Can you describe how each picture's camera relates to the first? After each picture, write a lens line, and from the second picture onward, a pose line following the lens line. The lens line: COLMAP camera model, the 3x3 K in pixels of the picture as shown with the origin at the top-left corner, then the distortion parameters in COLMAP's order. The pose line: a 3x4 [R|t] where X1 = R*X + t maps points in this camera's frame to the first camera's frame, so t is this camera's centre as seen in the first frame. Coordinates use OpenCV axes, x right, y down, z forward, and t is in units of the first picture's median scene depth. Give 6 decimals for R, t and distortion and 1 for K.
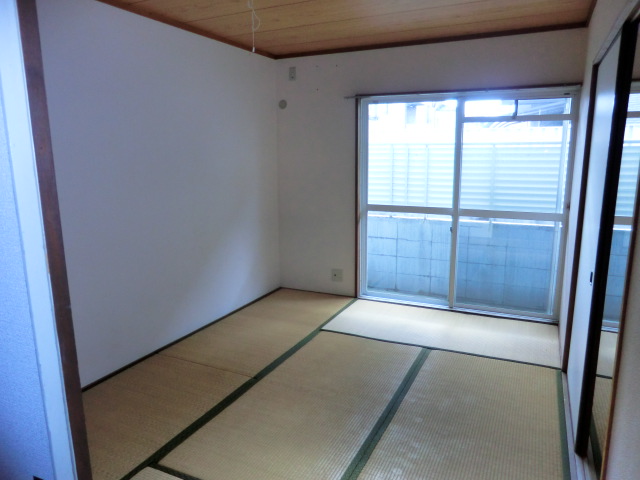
lens RADIAL K [[457.1, 0, 320.0], [0, 457.1, 240.0], [0, 0, 1]] dist [-0.091415, 0.089789]
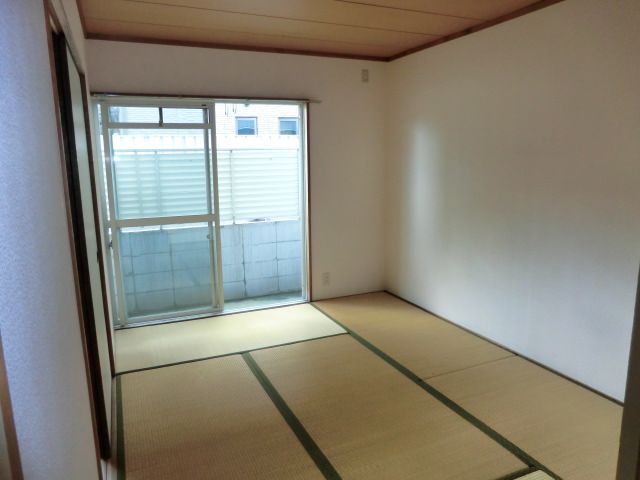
lens RADIAL K [[465.1, 0, 320.0], [0, 465.1, 240.0], [0, 0, 1]] dist [-0.079775, 0.001082]
pose [[0.646319, -0.135434, 0.750953, -0.304777], [0.150210, 0.987449, 0.048805, -0.024998], [-0.748137, 0.081257, 0.658550, 0.143294]]
